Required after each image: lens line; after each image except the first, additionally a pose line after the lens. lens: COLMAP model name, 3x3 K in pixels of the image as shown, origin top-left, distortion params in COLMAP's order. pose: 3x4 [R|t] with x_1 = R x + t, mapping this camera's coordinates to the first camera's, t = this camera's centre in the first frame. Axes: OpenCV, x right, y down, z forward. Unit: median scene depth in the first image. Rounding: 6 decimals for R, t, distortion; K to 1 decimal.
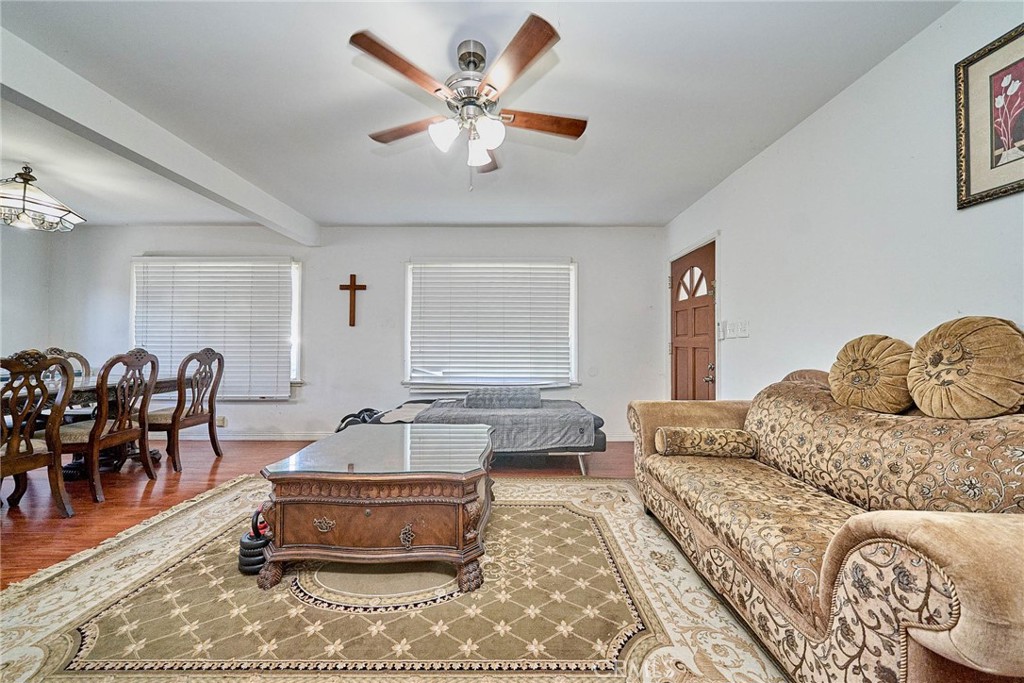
lens RADIAL K [[346.2, 0, 486.2], [0, 346.2, 337.4], [0, 0, 1]] dist [-0.000403, -0.000243]
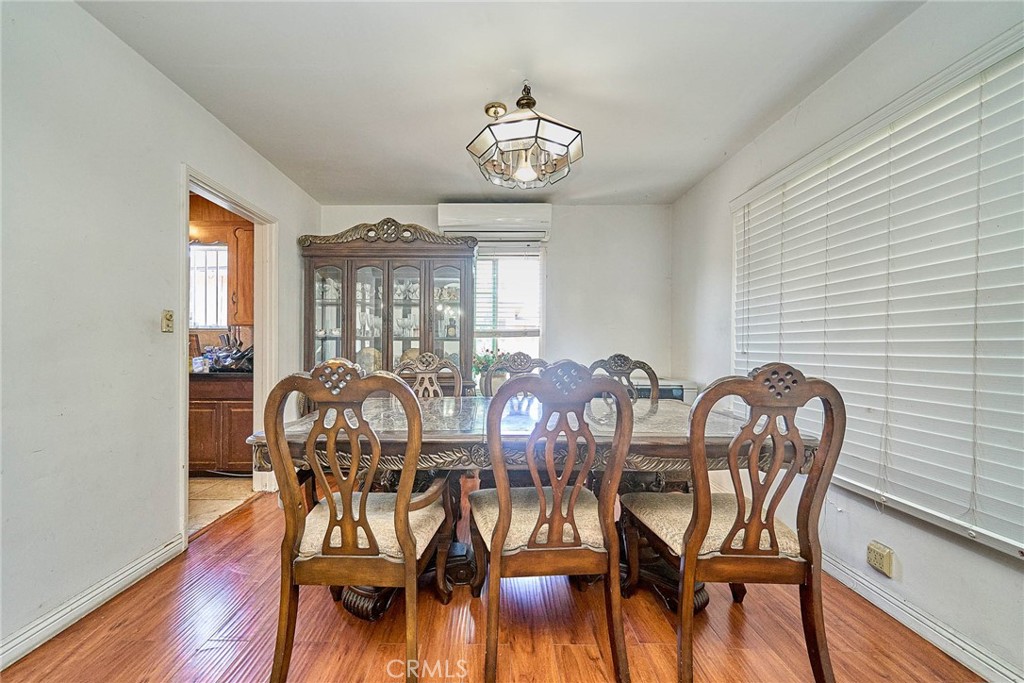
lens RADIAL K [[362.5, 0, 522.4], [0, 362.5, 362.8], [0, 0, 1]] dist [-0.063369, 0.000014]
pose [[0.064330, 0.044468, -0.996937, -0.484749], [0.011603, 0.998906, 0.045305, 0.011706], [0.997861, -0.014482, 0.063744, 0.727916]]
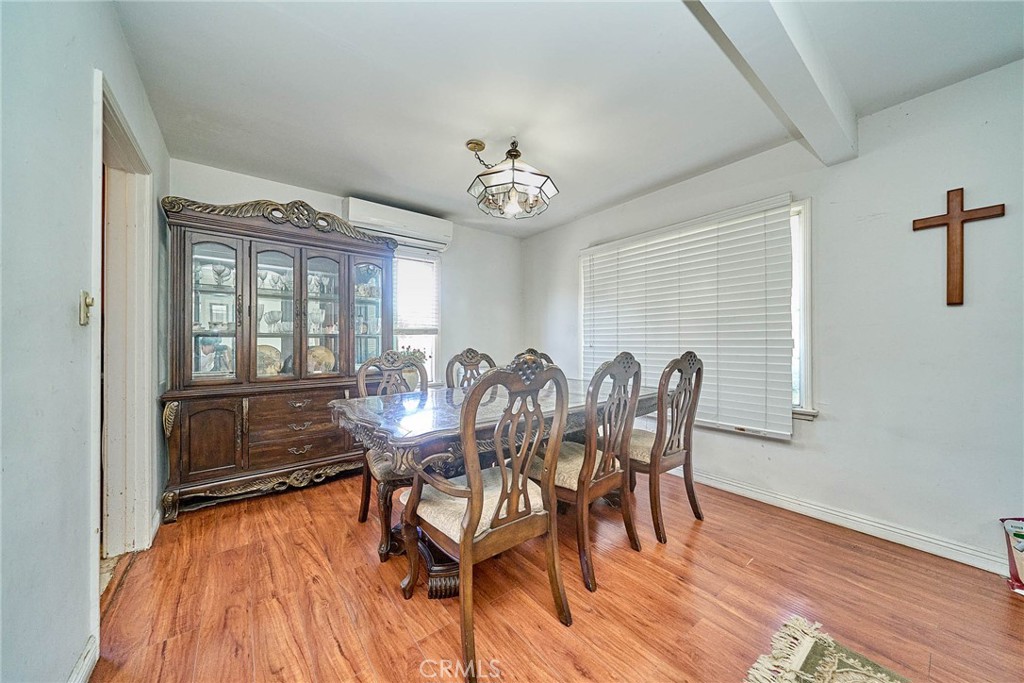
lens RADIAL K [[346.5, 0, 524.0], [0, 346.5, 339.6], [0, 0, 1]] dist [0.002049, 0.000106]
pose [[0.635426, -0.009812, -0.772099, -0.494143], [0.014700, 0.999892, -0.000608, 0.004855], [0.772022, -0.010964, 0.635502, 0.352640]]
